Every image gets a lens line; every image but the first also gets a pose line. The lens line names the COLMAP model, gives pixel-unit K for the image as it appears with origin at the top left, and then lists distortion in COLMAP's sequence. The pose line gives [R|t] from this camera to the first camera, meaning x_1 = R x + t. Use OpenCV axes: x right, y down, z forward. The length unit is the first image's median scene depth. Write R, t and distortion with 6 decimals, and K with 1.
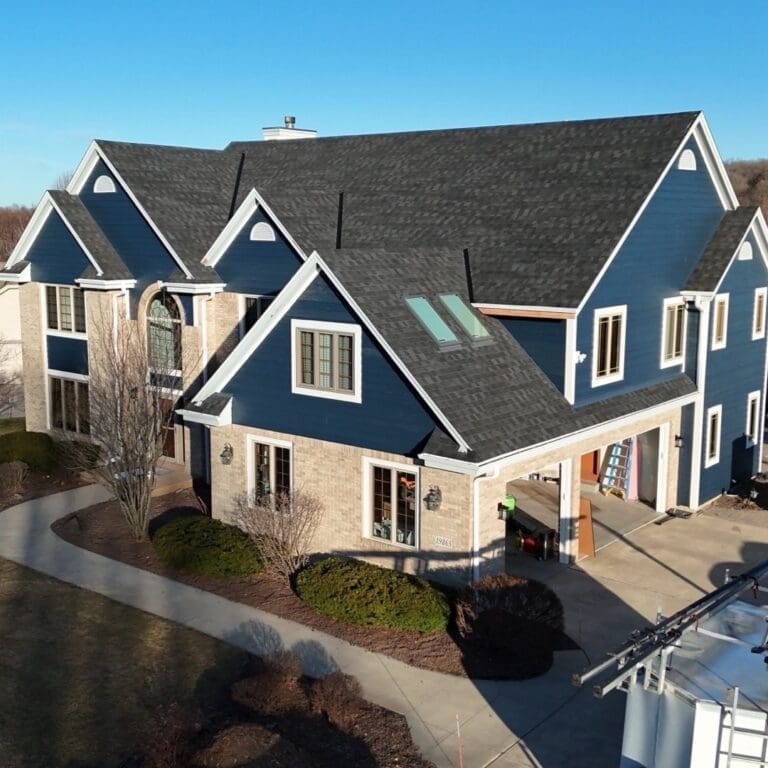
lens RADIAL K [[983.8, 0, 389.6], [0, 983.8, 382.0], [0, 0, 1]] dist [0.099239, 0.000000]
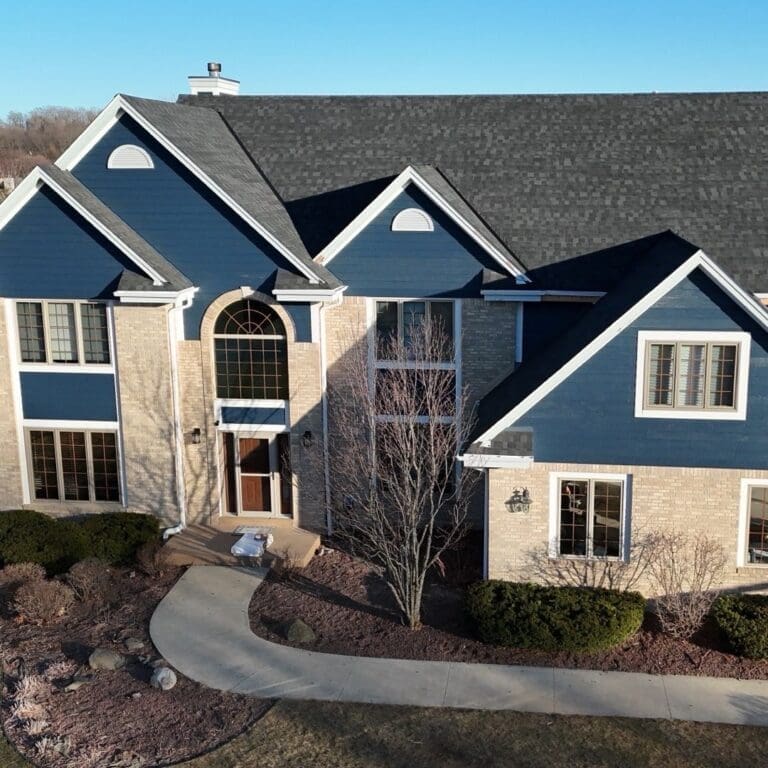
lens RADIAL K [[983.8, 0, 386.7], [0, 983.8, 387.3], [0, 0, 1]] dist [0.099239, 0.000000]
pose [[0.841518, -0.123255, 0.525981, -0.565482], [0.090442, 0.992027, 0.087767, -0.084881], [-0.532605, -0.026287, 0.845955, 0.306567]]
